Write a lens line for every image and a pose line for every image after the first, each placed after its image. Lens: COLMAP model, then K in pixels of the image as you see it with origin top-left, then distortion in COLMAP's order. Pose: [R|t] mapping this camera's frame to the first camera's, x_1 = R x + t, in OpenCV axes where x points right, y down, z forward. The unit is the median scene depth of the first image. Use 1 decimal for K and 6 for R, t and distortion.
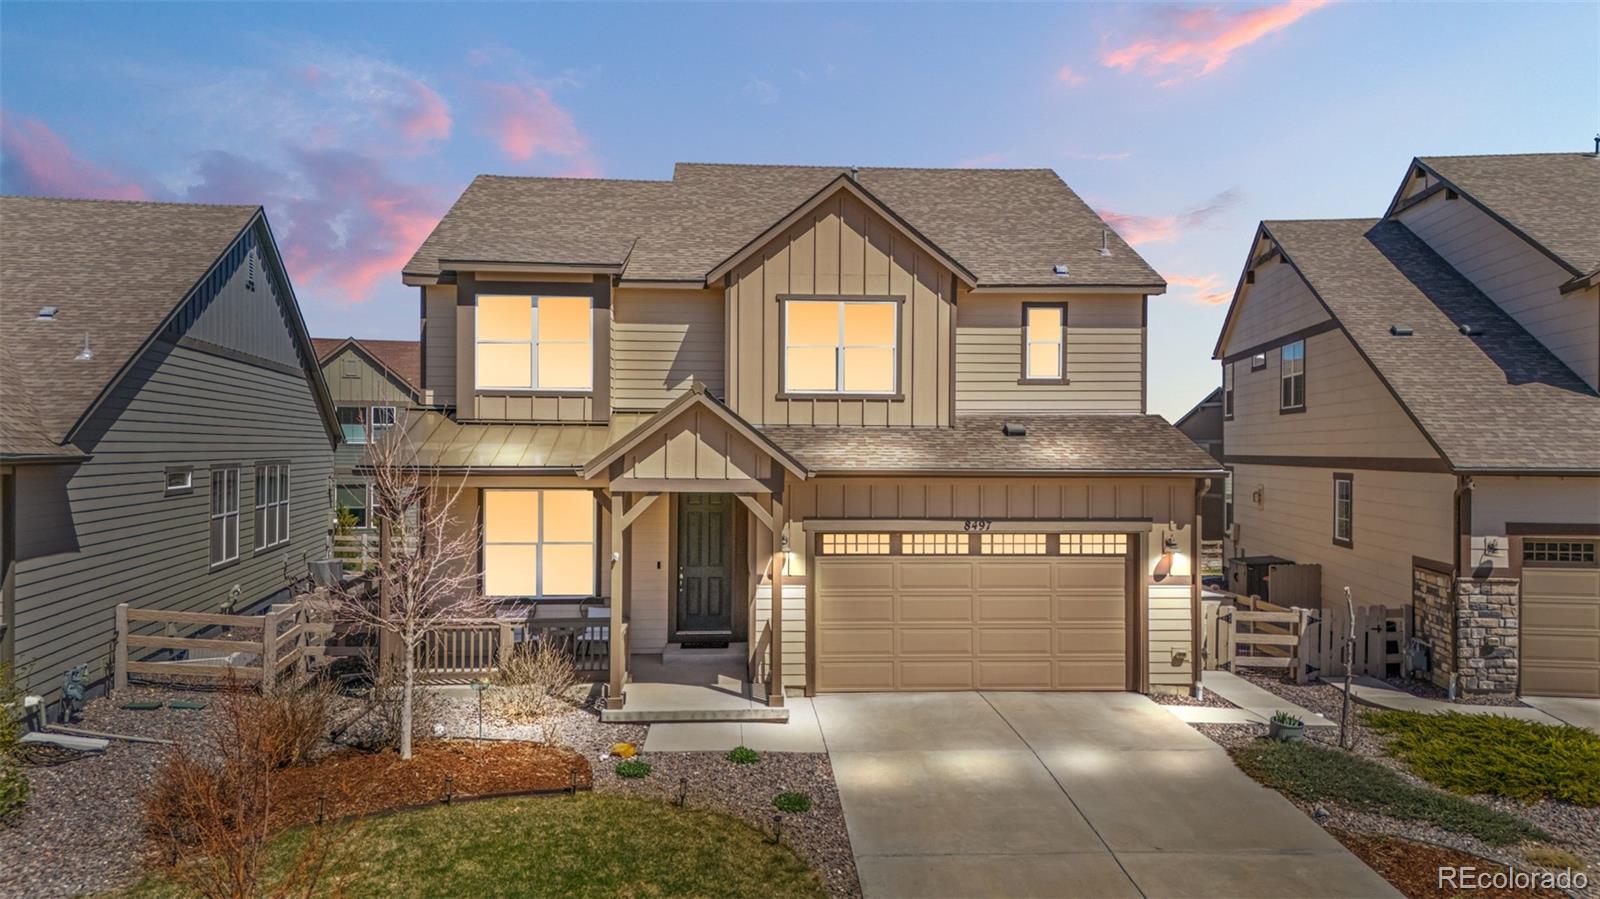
lens RADIAL K [[1119.2, 0, 800.0], [0, 1119.2, 449.5], [0, 0, 1]] dist [0.109463, -0.133136]
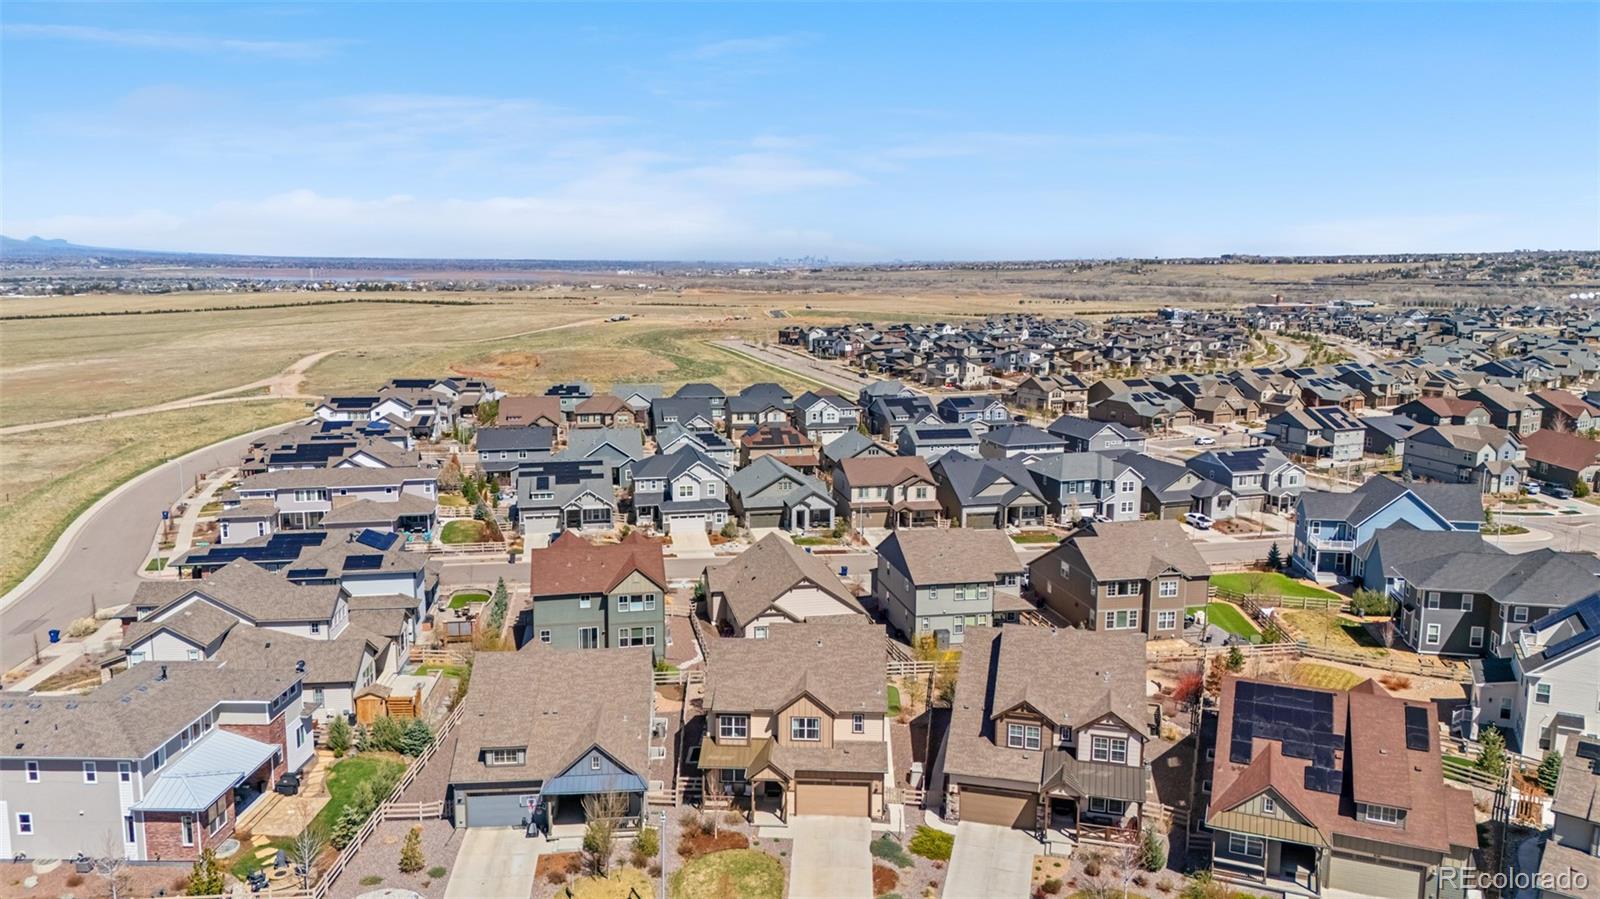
lens RADIAL K [[1119.2, 0, 800.0], [0, 1119.2, 449.5], [0, 0, 1]] dist [0.109463, -0.133136]
pose [[0.995070, 0.025659, -0.095800, 0.419100], [-0.009972, 0.986943, 0.160762, -1.923070], [0.098674, -0.159014, 0.982333, -3.157121]]
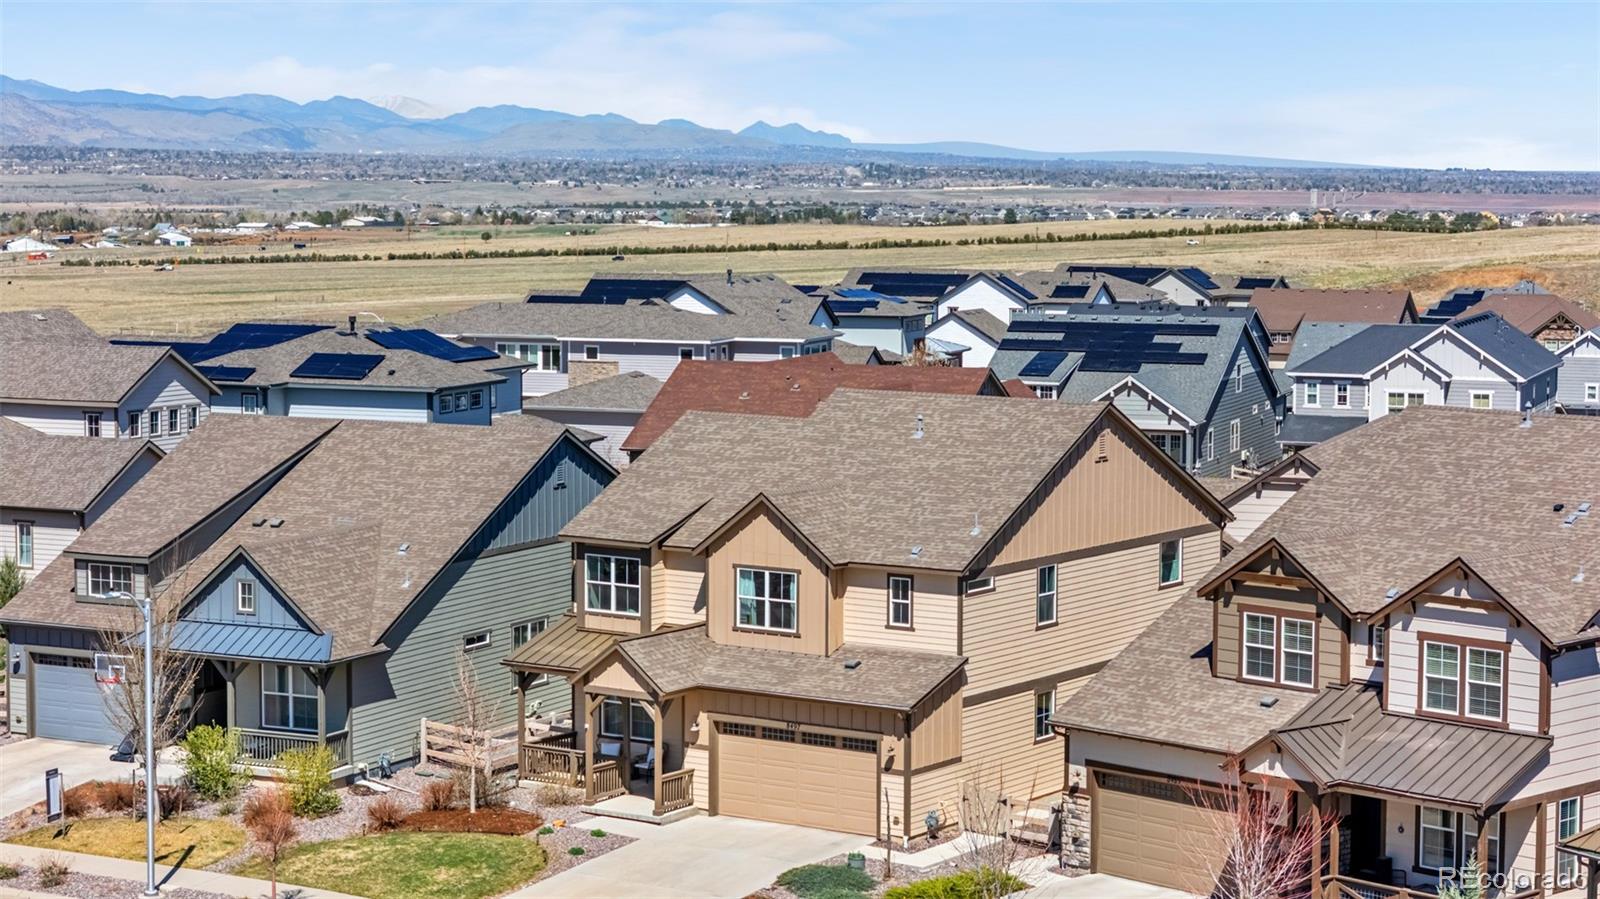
lens RADIAL K [[3127.8, 0, 987.3], [0, 3127.8, 449.4], [0, 0, 1]] dist [0.017369, -0.193476]
pose [[0.817111, 0.055872, -0.573766, 2.989532], [-0.007641, 0.996255, 0.086131, -0.730726], [0.576430, -0.065994, 0.814478, -2.528994]]
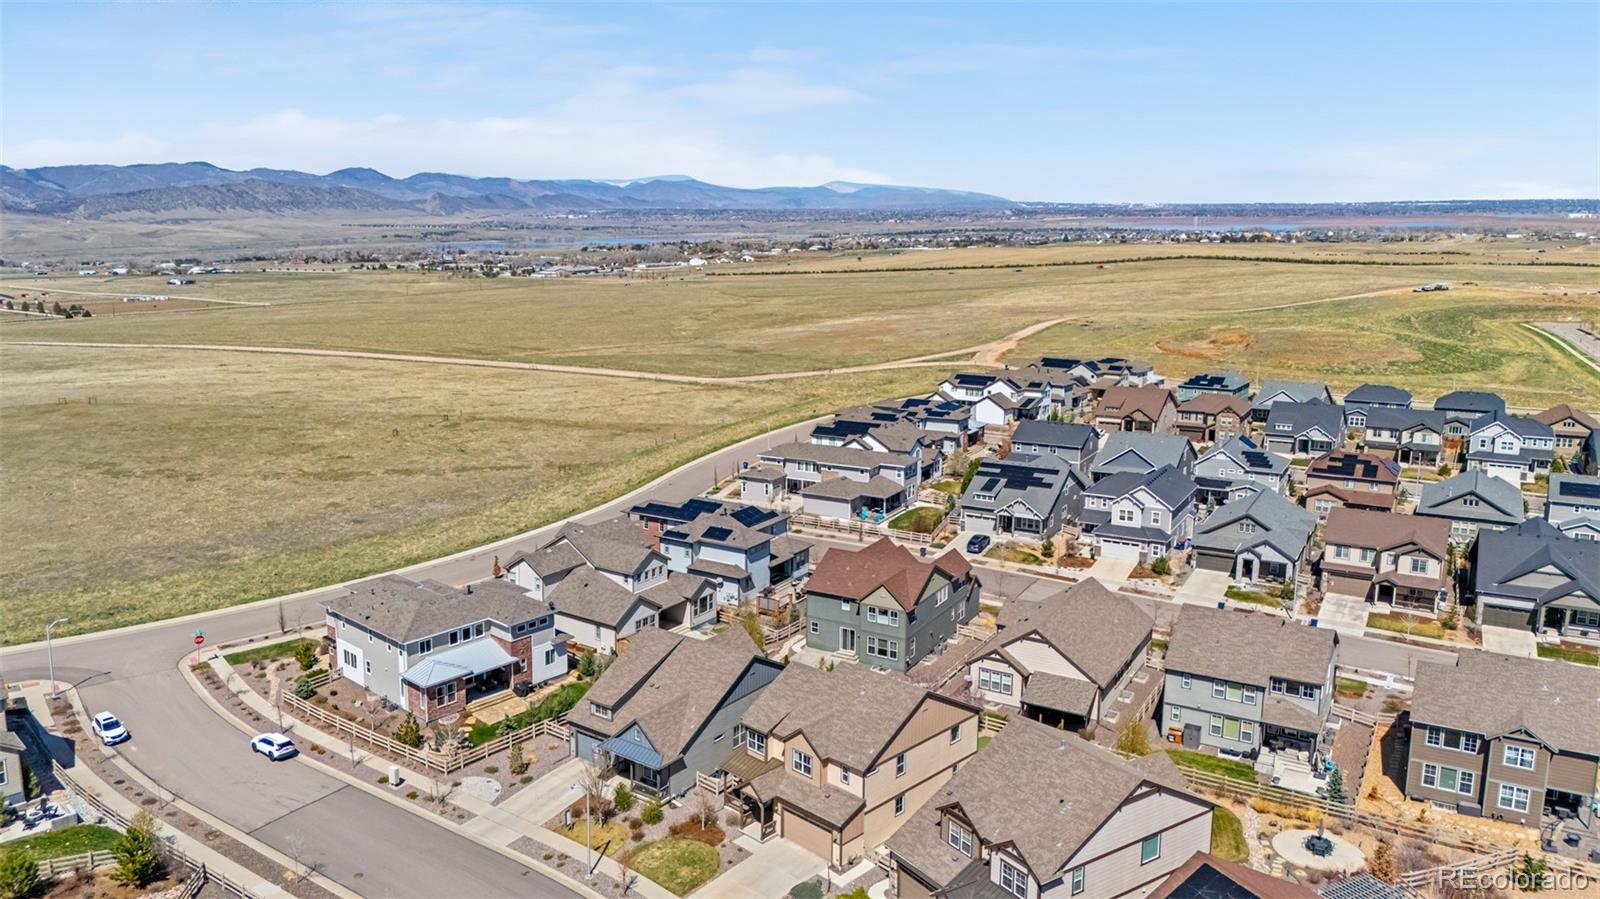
lens RADIAL K [[1174.9, 0, 804.3], [0, 1174.9, 385.5], [0, 0, 1]] dist [0.113048, -0.159475]
pose [[0.675501, 0.112456, -0.728734, 3.643544], [-0.001351, 0.988489, 0.151288, -2.519398], [0.737358, -0.101211, 0.667877, -2.207521]]
